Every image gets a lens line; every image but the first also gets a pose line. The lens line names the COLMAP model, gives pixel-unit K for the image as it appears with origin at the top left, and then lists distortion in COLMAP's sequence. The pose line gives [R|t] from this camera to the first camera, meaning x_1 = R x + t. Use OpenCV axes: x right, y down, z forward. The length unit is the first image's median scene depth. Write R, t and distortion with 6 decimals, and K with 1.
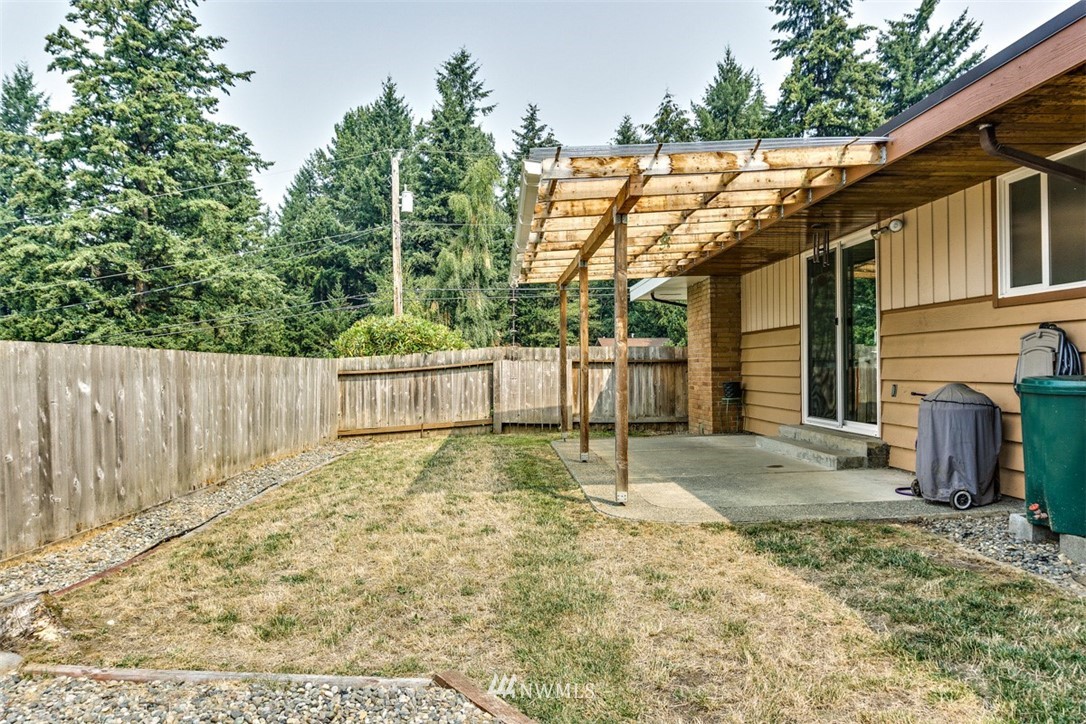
lens RADIAL K [[766.0, 0, 538.5], [0, 766.0, 373.7], [0, 0, 1]] dist [-0.001592, -0.001212]
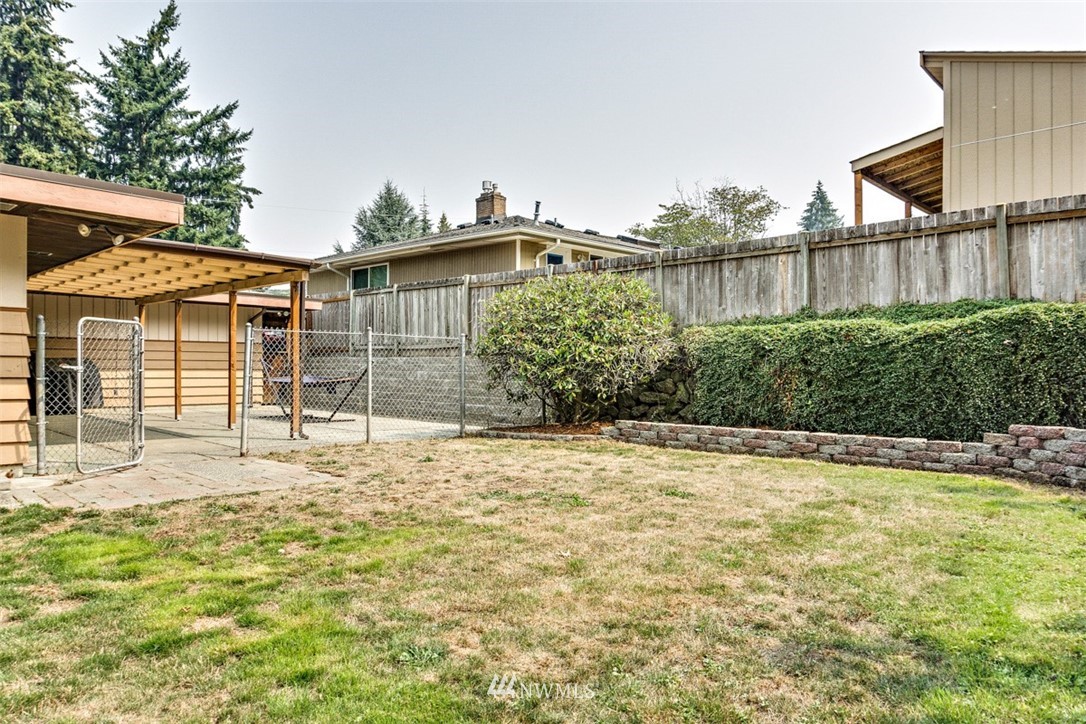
lens RADIAL K [[766.0, 0, 538.5], [0, 766.0, 373.7], [0, 0, 1]] dist [-0.001592, -0.001212]
pose [[0.760465, 0.014696, 0.649212, 0.168949], [-0.014354, 0.999880, -0.005820, -0.002540], [-0.649220, -0.004893, 0.760585, -0.132980]]
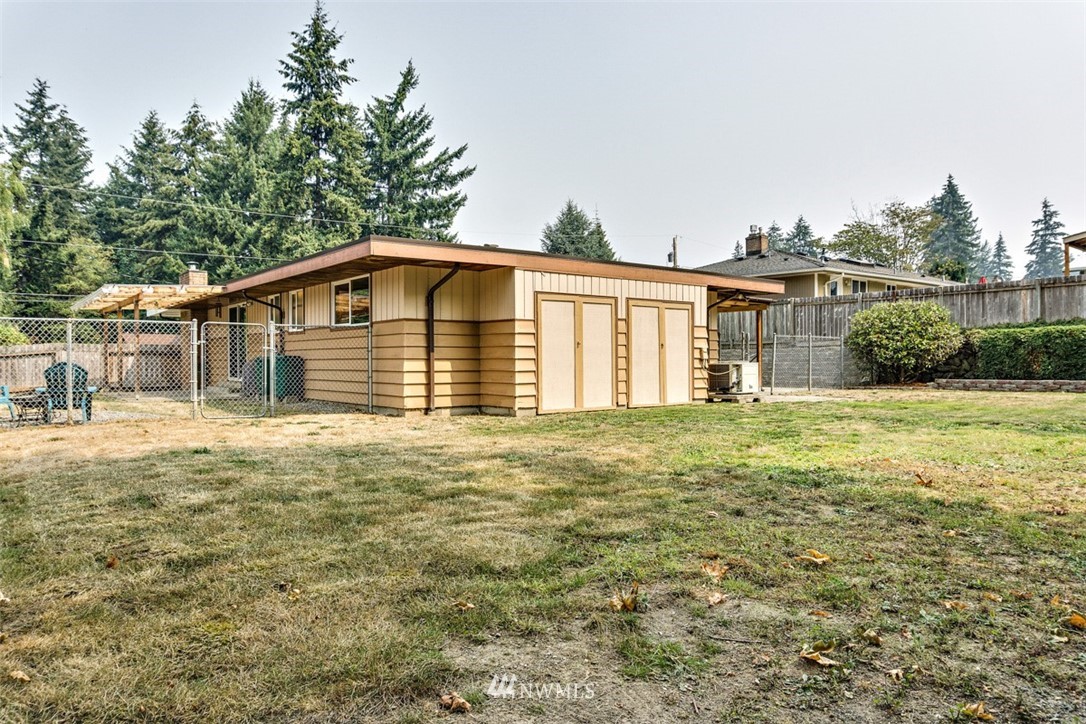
lens RADIAL K [[766.0, 0, 538.5], [0, 766.0, 373.7], [0, 0, 1]] dist [-0.001592, -0.001212]
pose [[0.836295, 0.004084, 0.548265, -0.017493], [-0.006125, 0.999979, 0.001894, 0.004272], [-0.548246, -0.004942, 0.836303, -0.192270]]
